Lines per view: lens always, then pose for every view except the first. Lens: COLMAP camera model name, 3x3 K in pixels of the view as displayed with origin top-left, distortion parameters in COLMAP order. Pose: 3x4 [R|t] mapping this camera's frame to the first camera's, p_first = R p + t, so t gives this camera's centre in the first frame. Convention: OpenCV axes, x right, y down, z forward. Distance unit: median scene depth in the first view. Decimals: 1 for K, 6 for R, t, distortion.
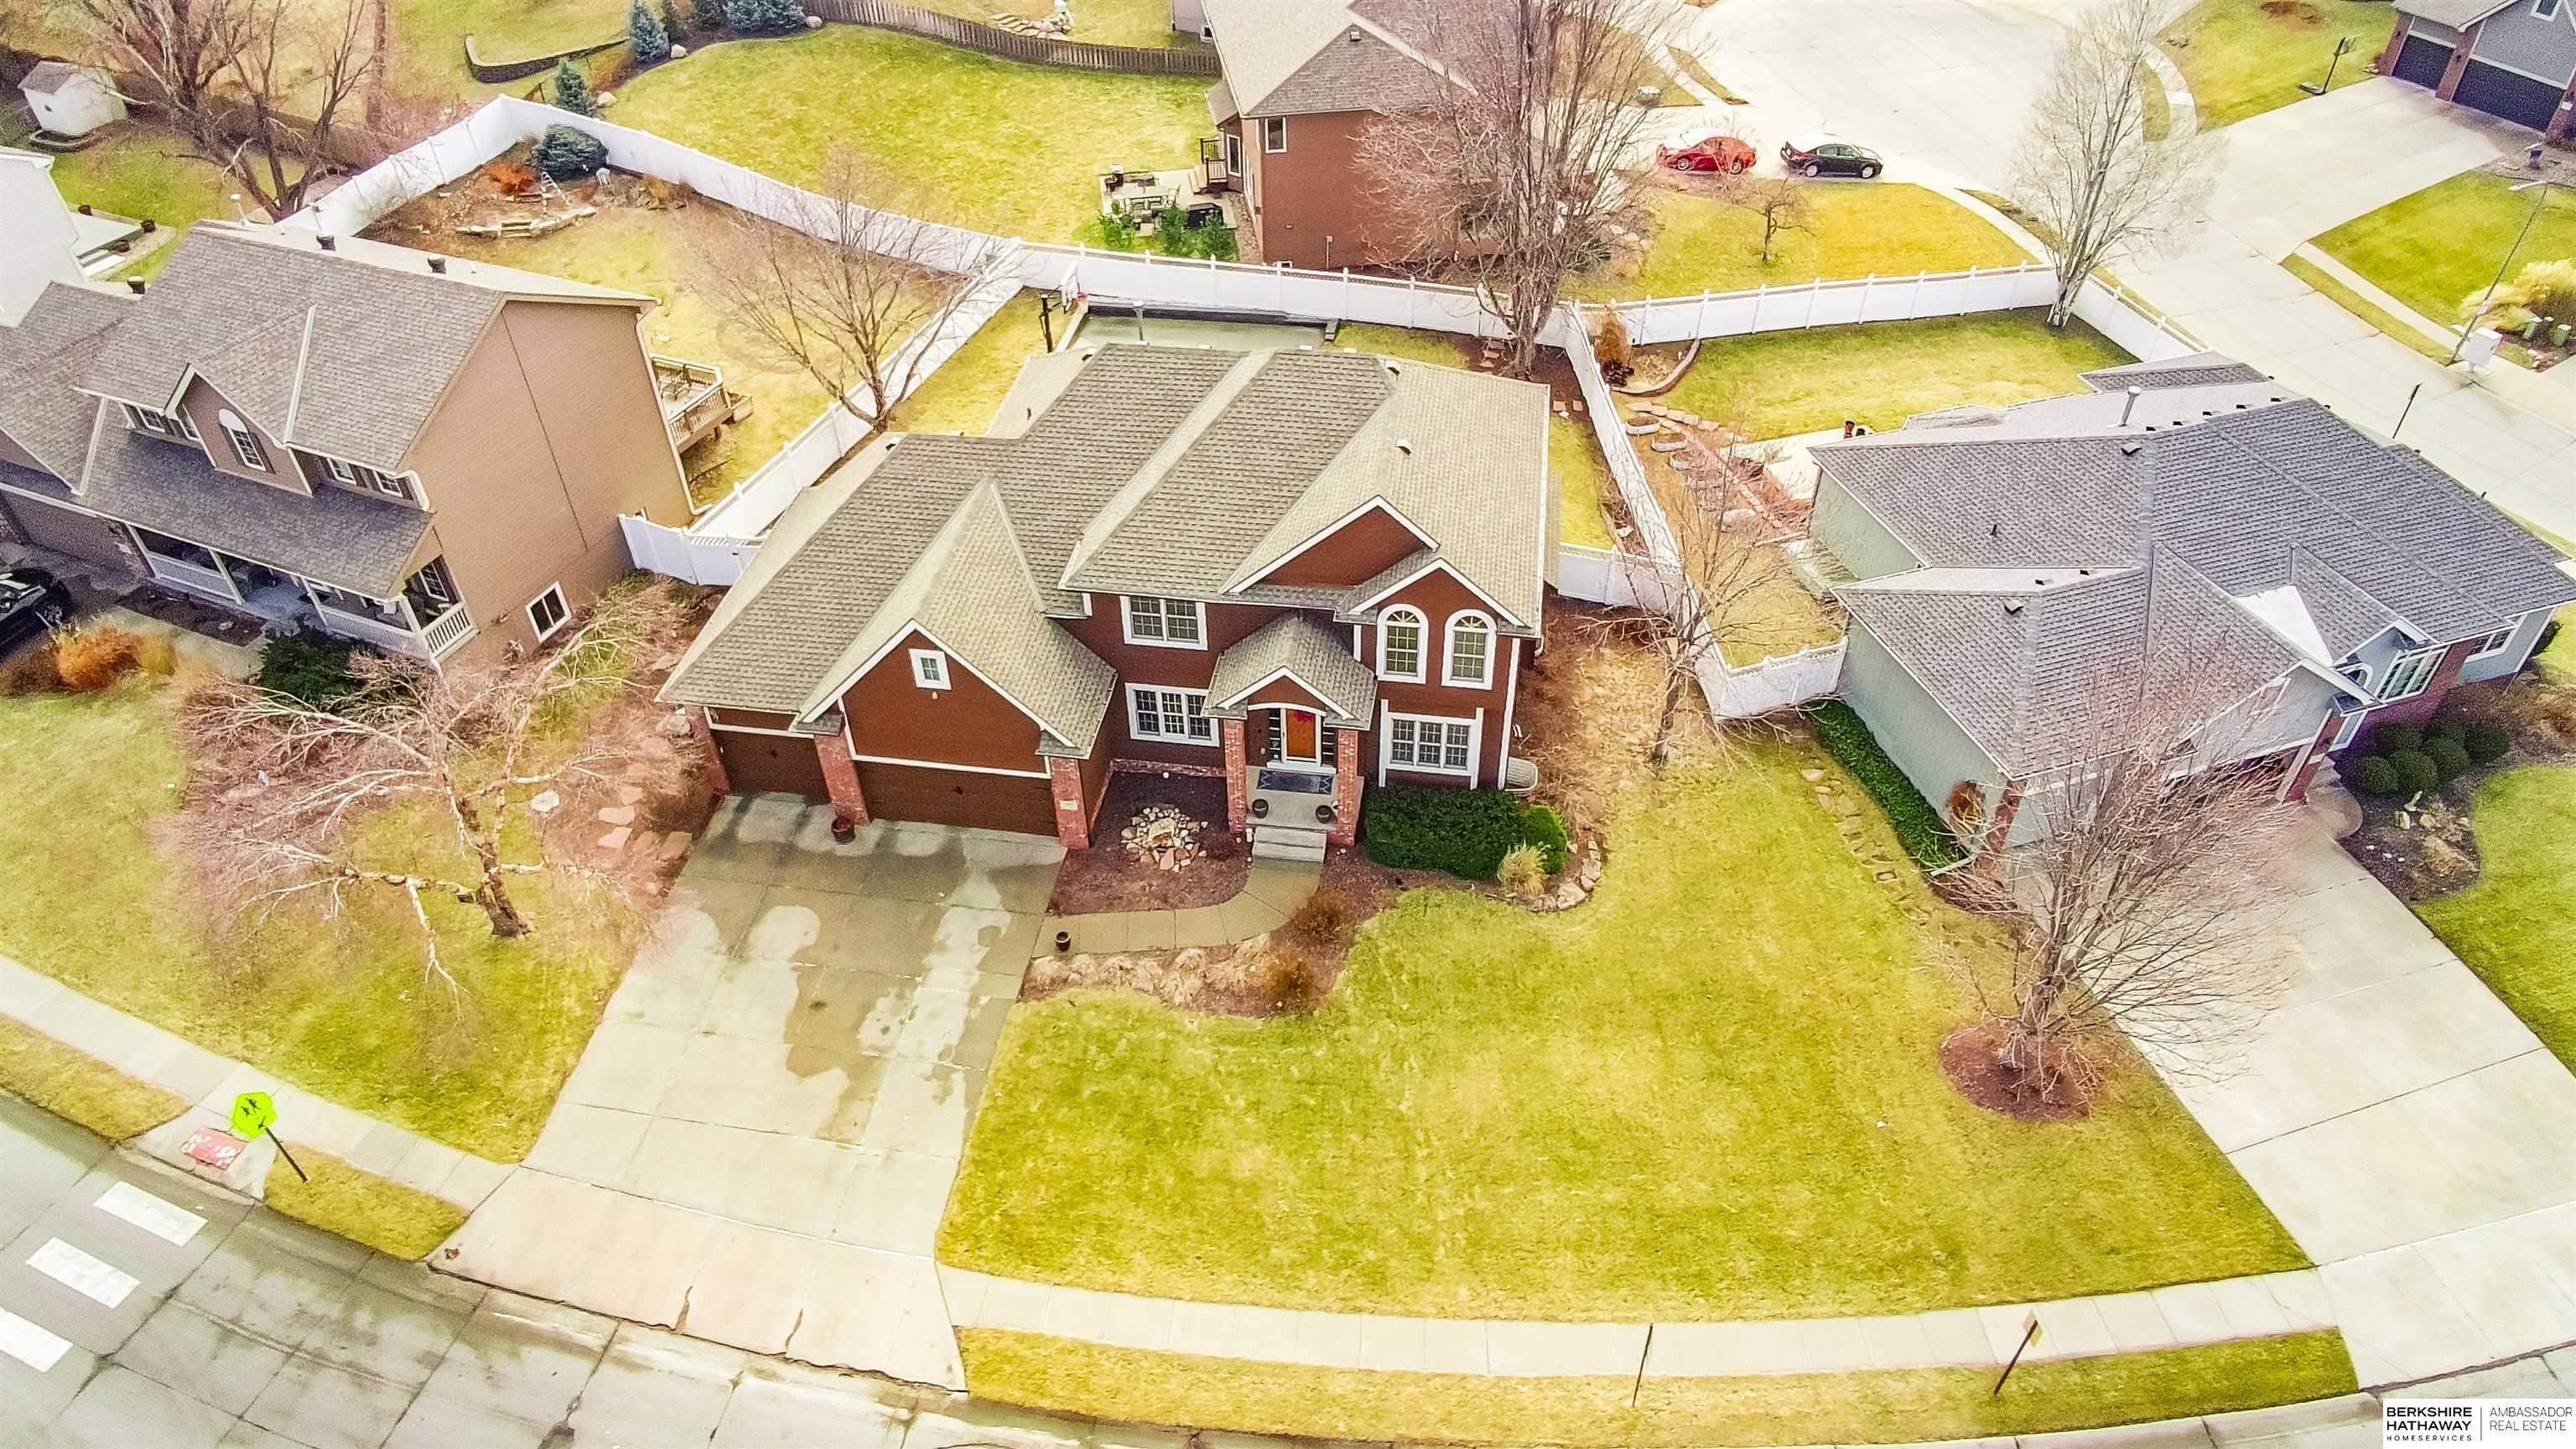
lens RADIAL K [[1582.5, 0, 1288.0], [0, 1582.5, 724.5], [0, 0, 1]] dist [-0.060958, 0.040276]
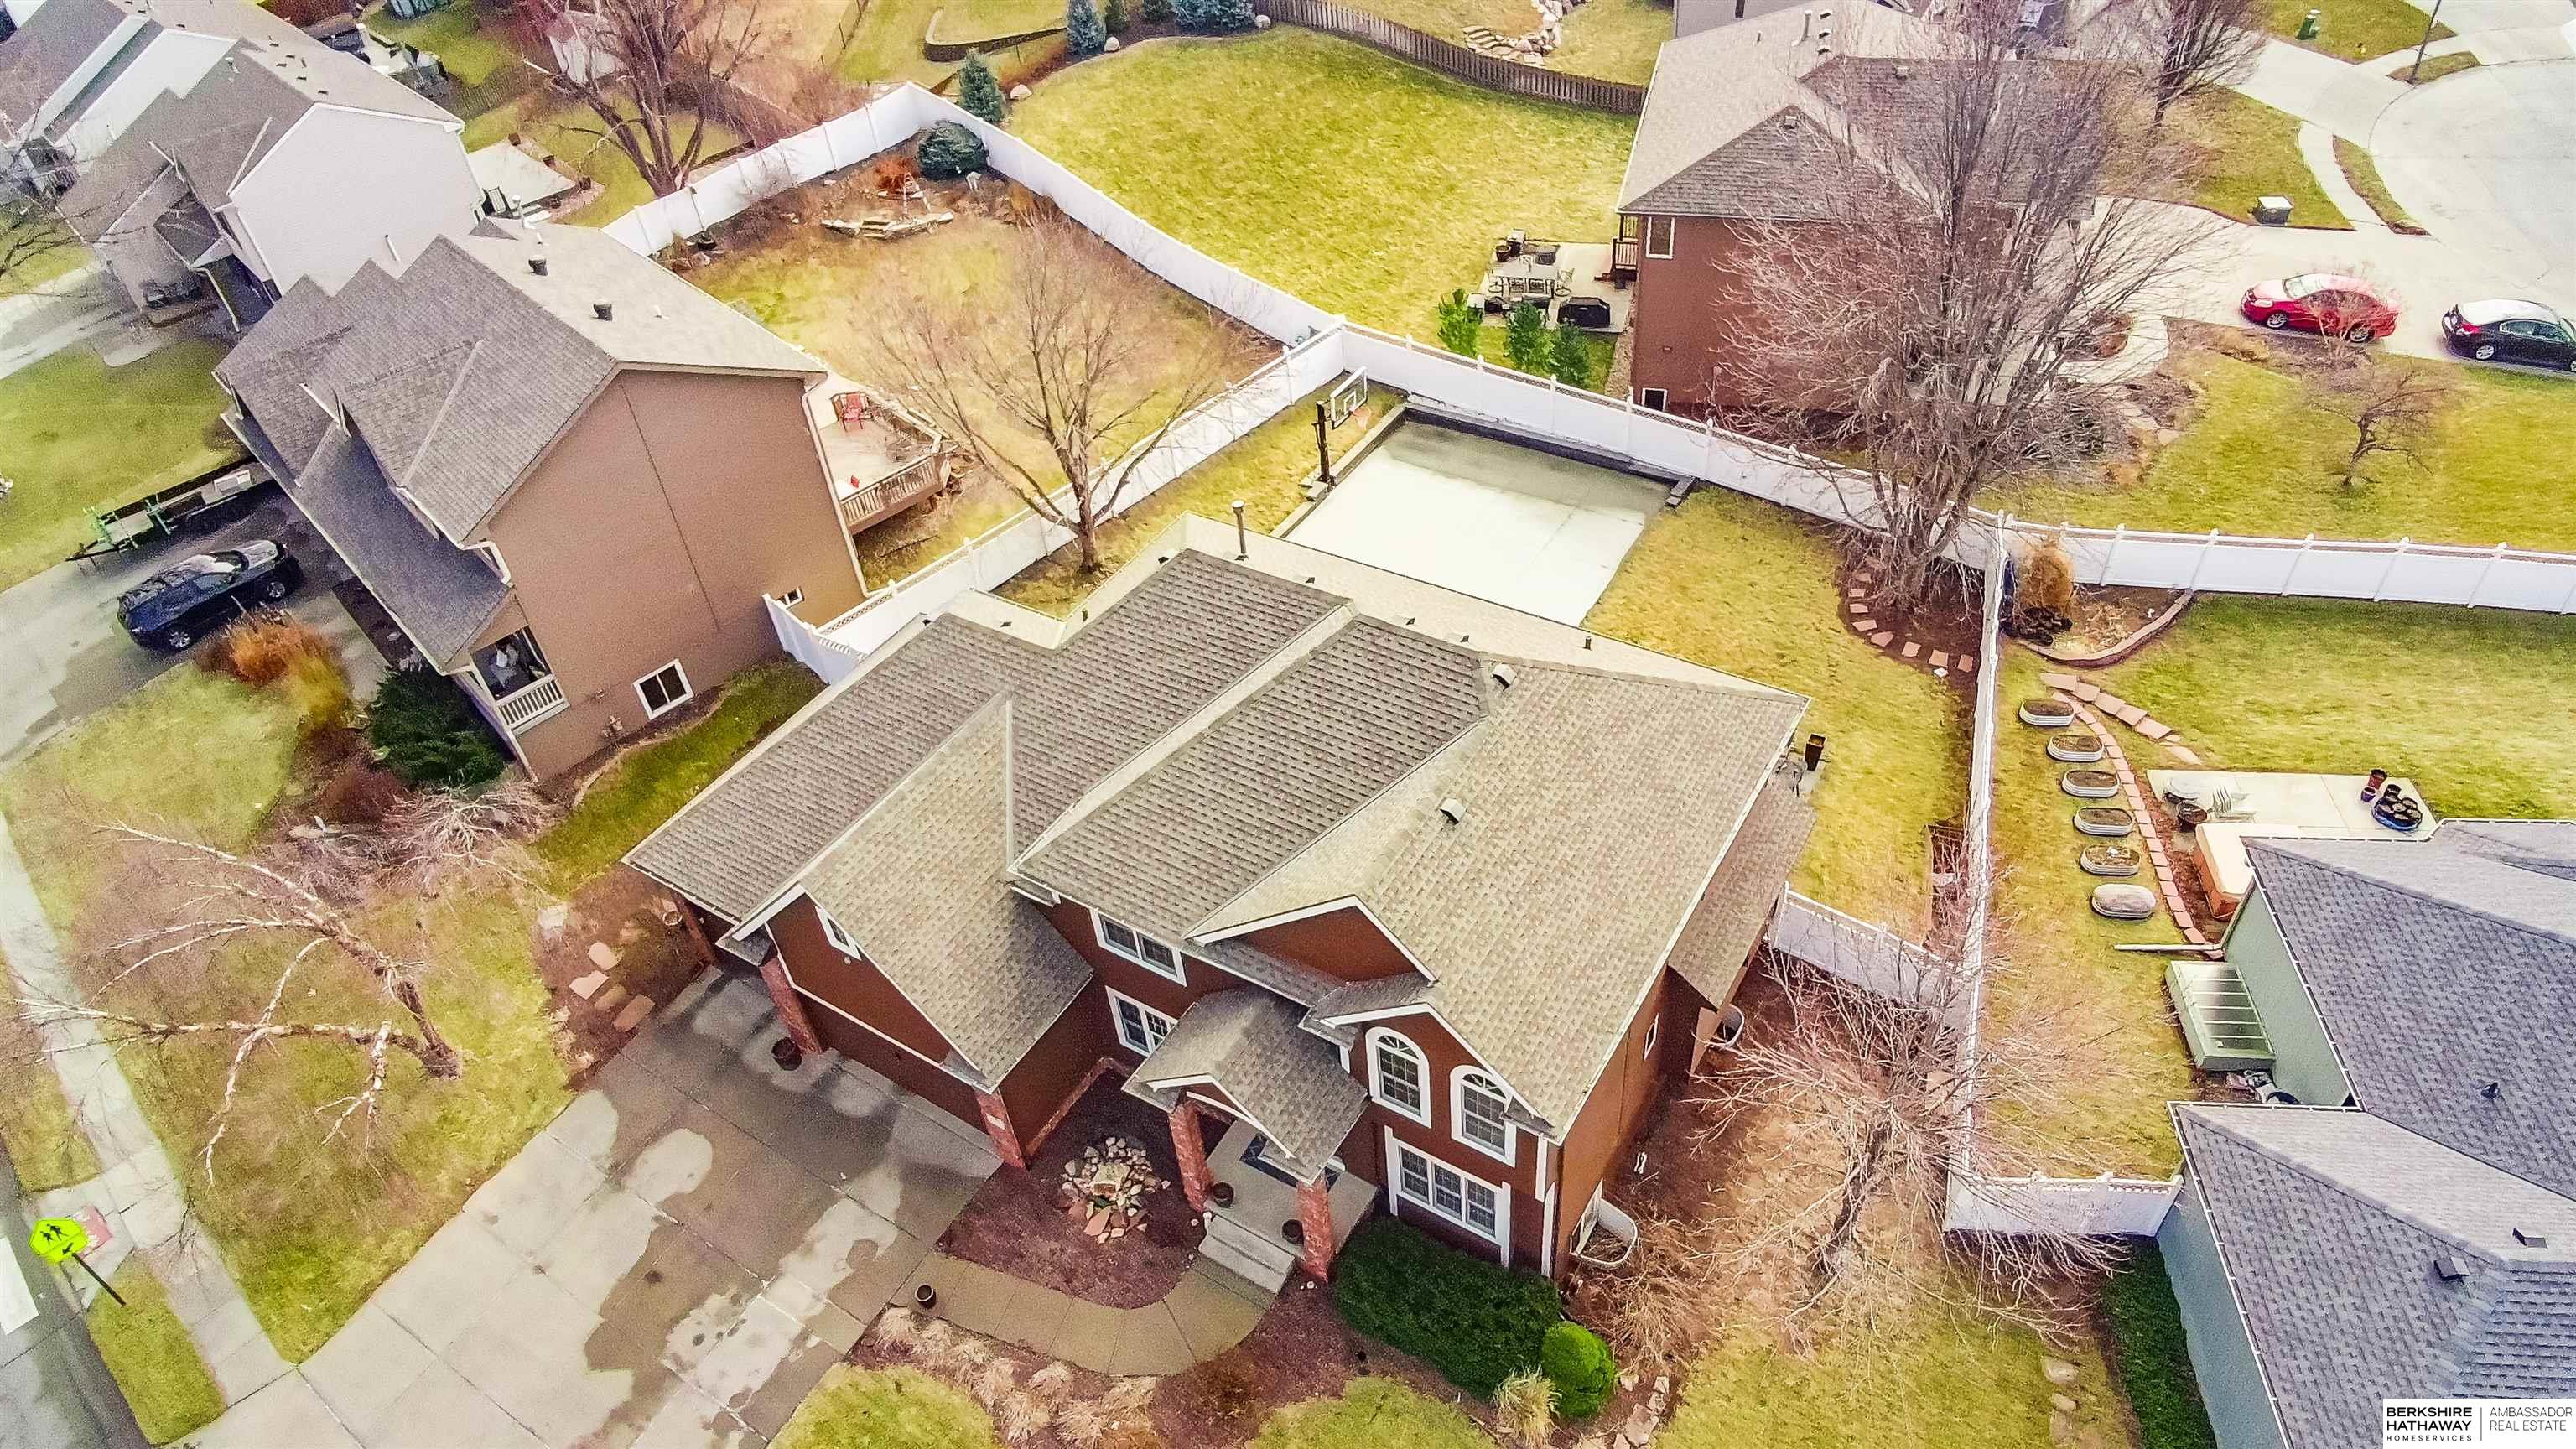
lens RADIAL K [[1582.5, 0, 1288.0], [0, 1582.5, 724.5], [0, 0, 1]] dist [-0.060958, 0.040276]
pose [[0.912307, 0.224589, -0.342425, 0.216113], [-0.214069, 0.974396, 0.068751, -0.223396], [0.349099, 0.010581, 0.937026, 0.294440]]
